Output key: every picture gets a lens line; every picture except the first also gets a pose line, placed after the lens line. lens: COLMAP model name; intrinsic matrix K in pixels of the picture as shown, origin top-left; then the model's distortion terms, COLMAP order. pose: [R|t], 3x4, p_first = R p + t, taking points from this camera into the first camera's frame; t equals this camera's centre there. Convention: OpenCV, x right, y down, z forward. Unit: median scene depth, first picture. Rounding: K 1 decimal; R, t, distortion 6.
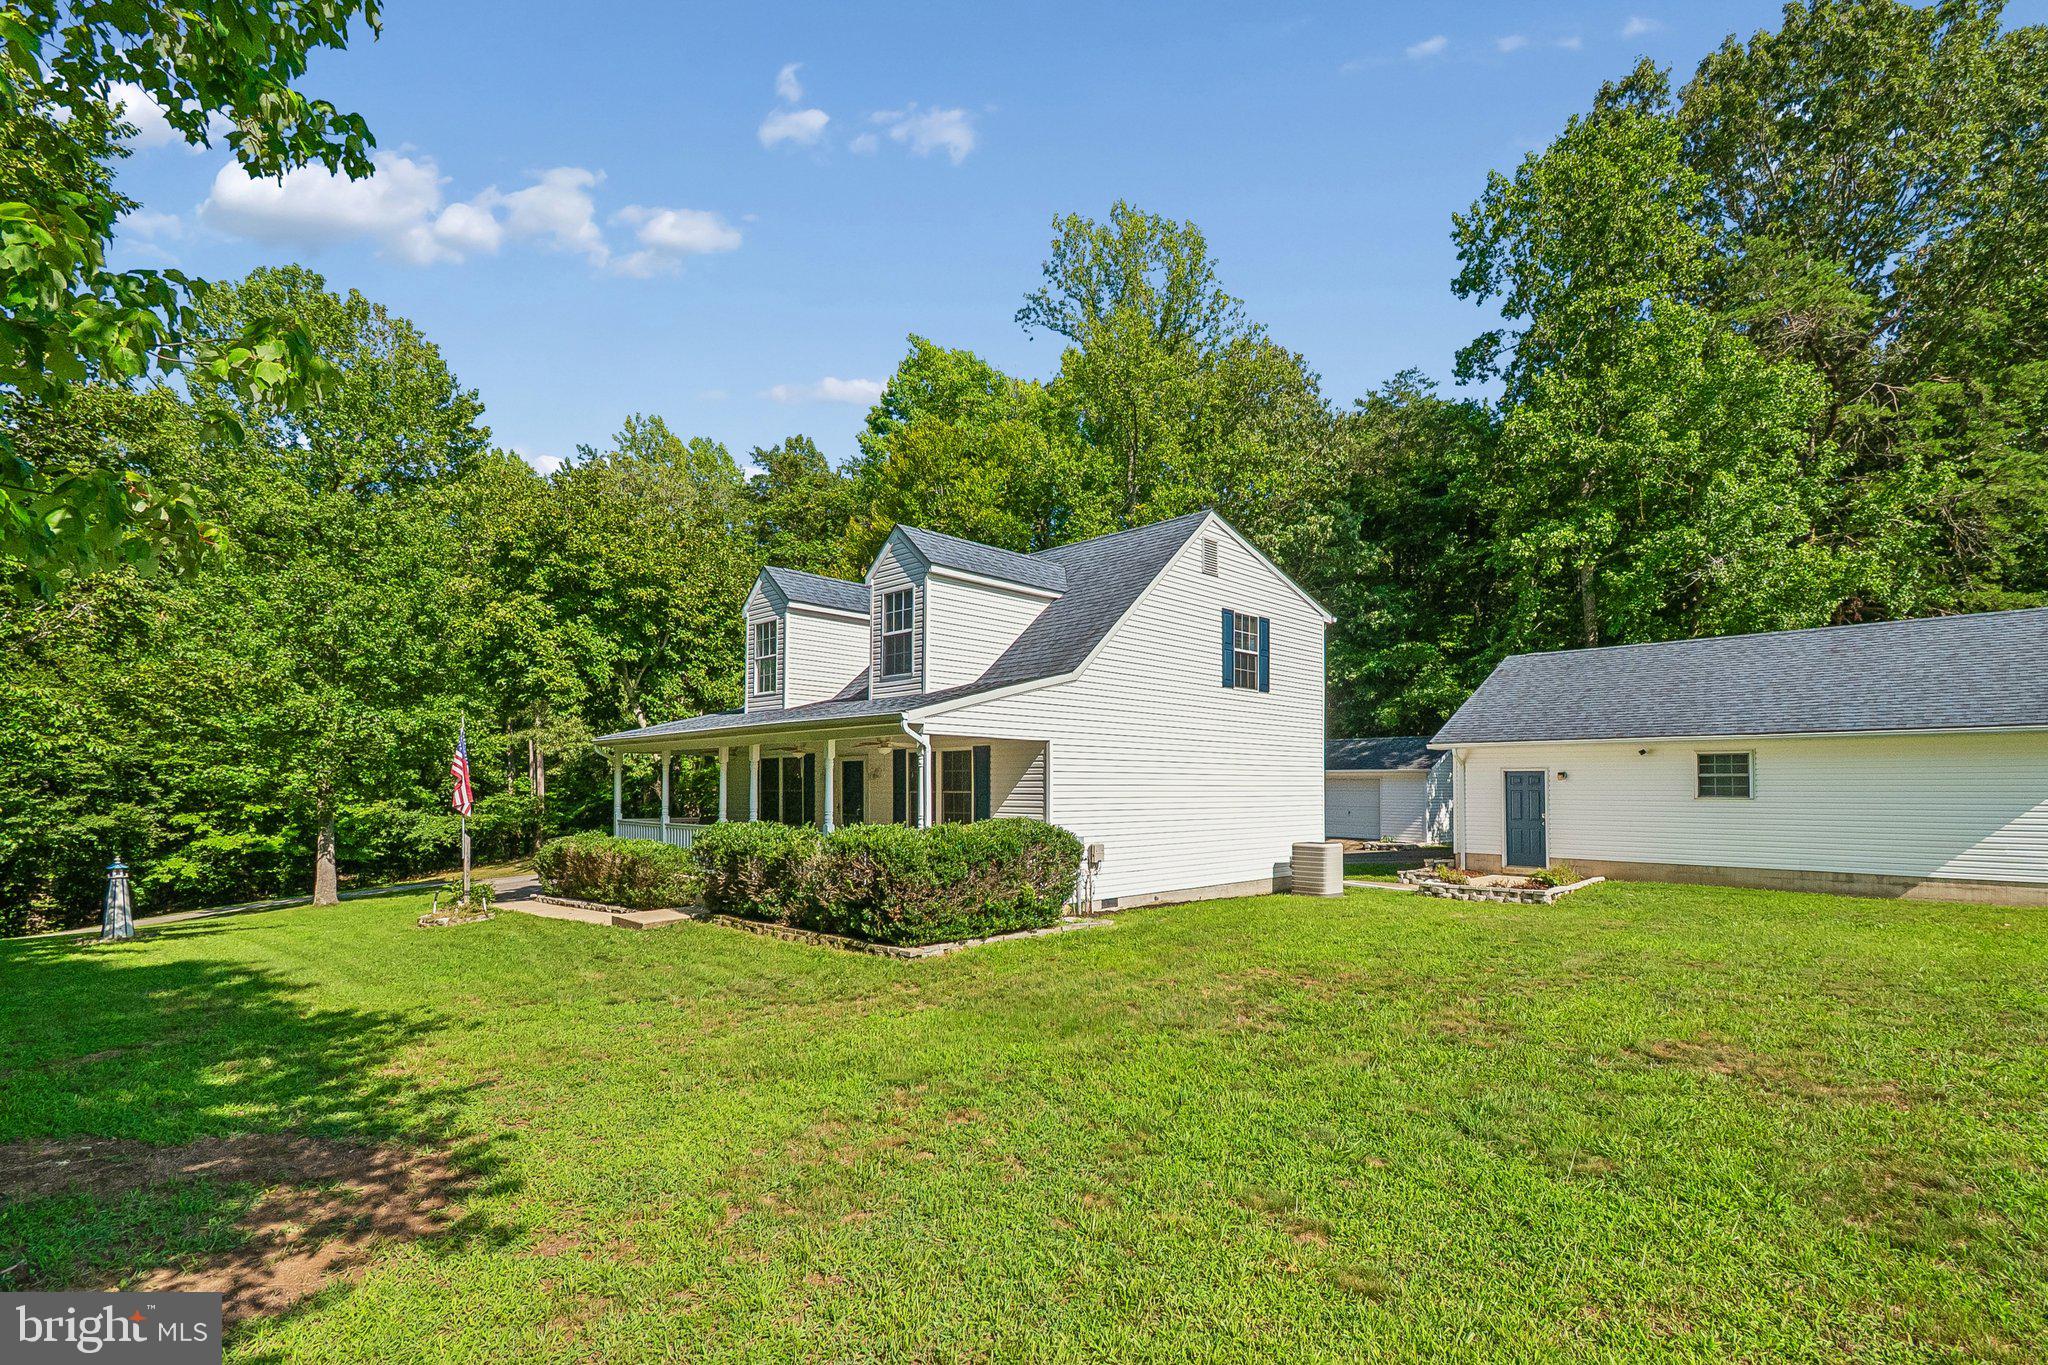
lens RADIAL K [[920.7, 0, 1032.6], [0, 920.7, 662.0], [0, 0, 1]] dist [0.001810, -0.000408]
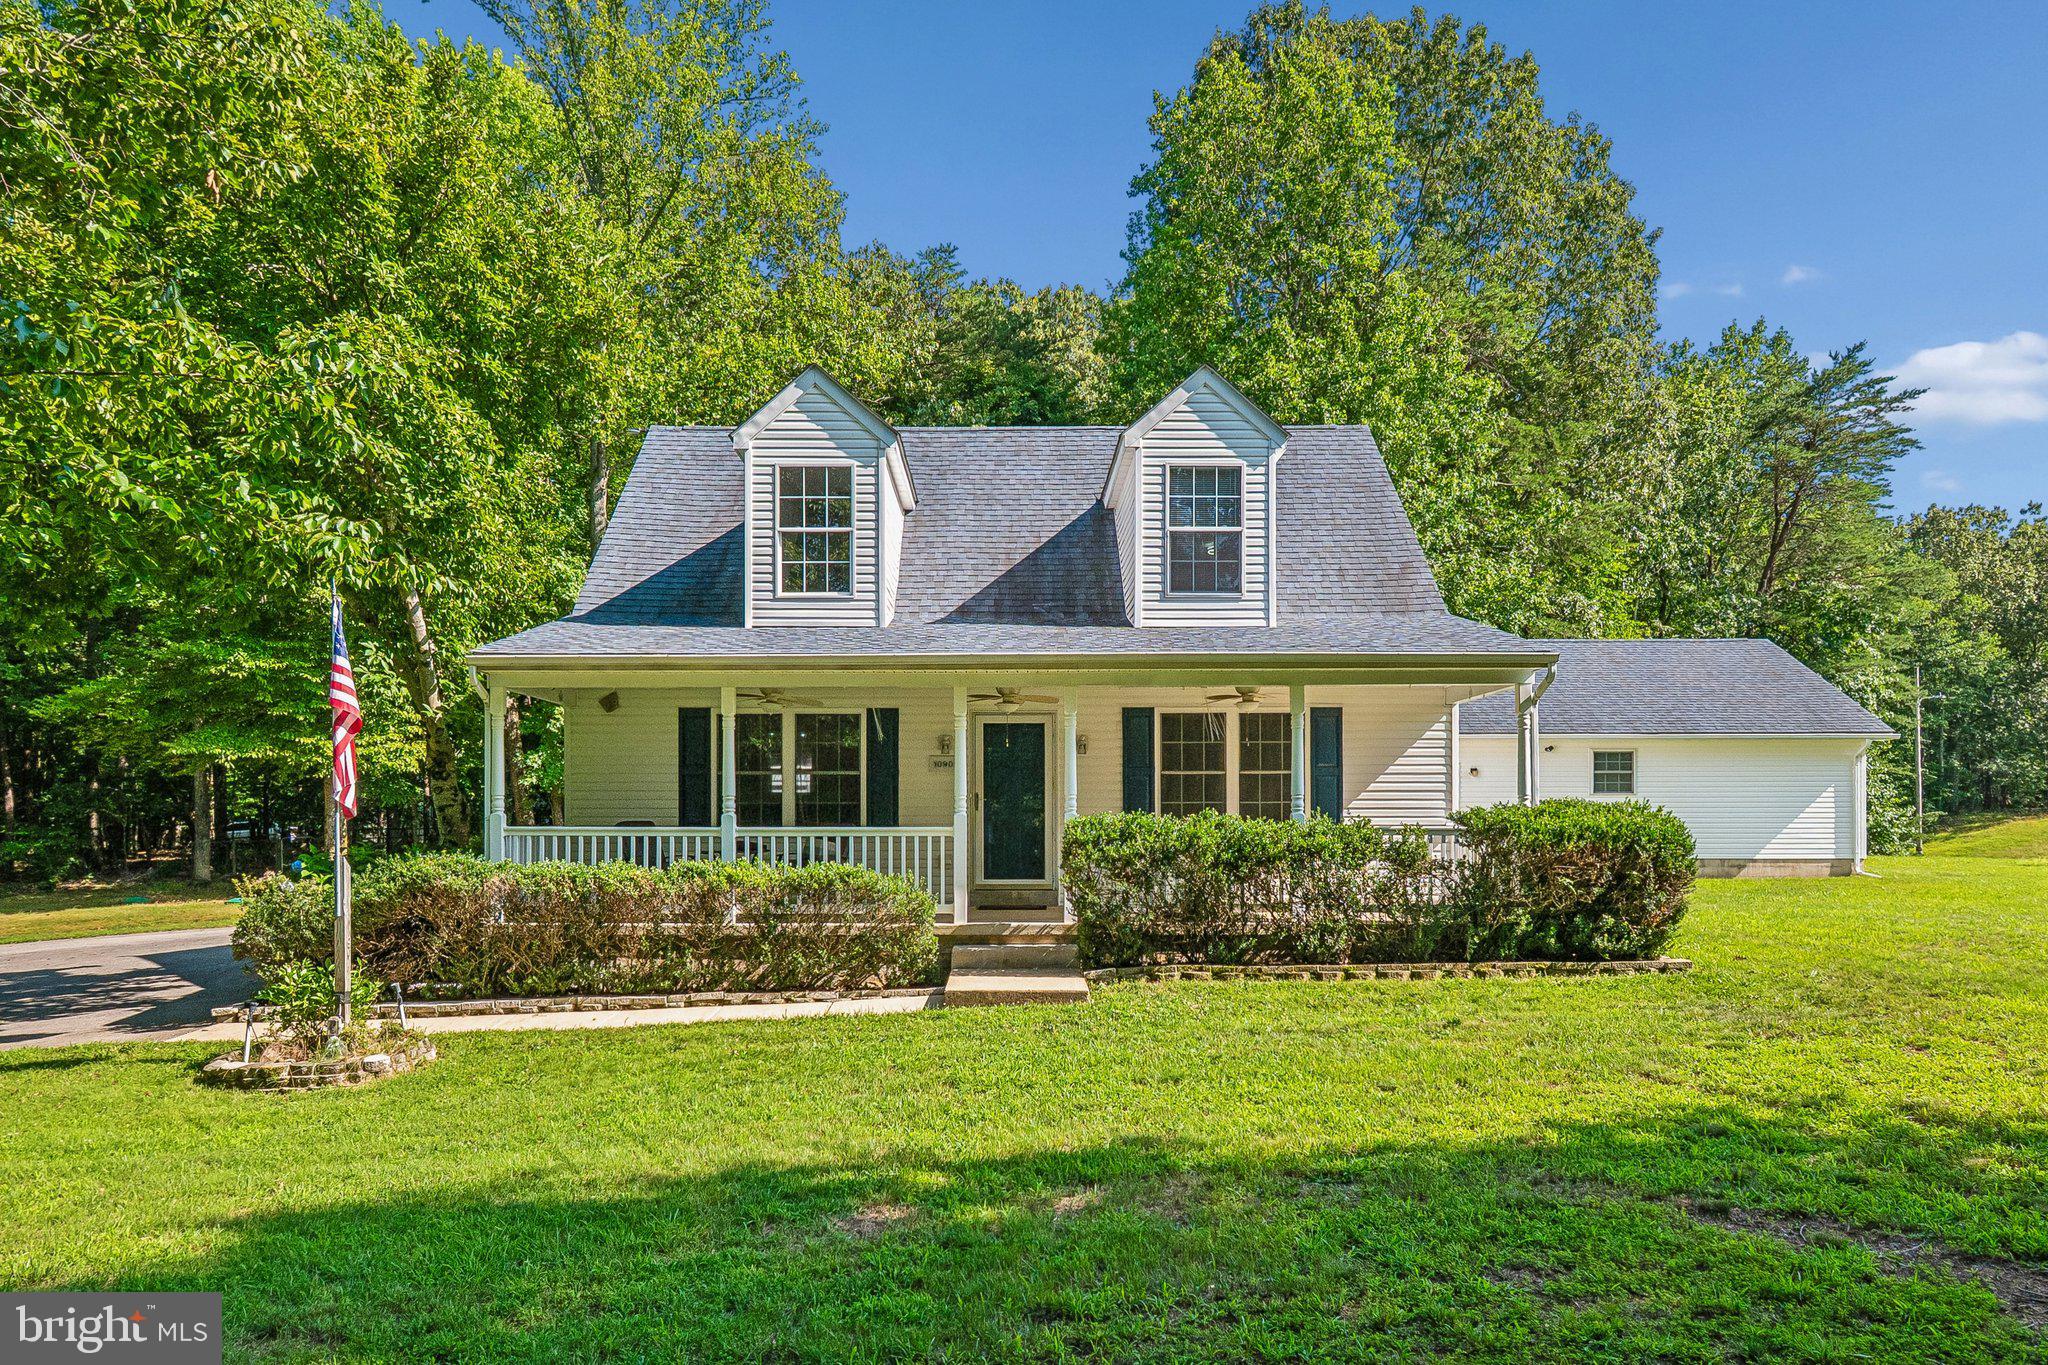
lens RADIAL K [[1362.1, 0, 1024.0], [0, 1362.1, 682.5], [0, 0, 1]] dist [-0.001015, -0.000048]
pose [[0.726744, 0.062230, 0.684084, -0.902804], [-0.090438, 0.995887, 0.005484, 0.083136], [-0.680929, -0.065852, 0.729383, 0.377602]]
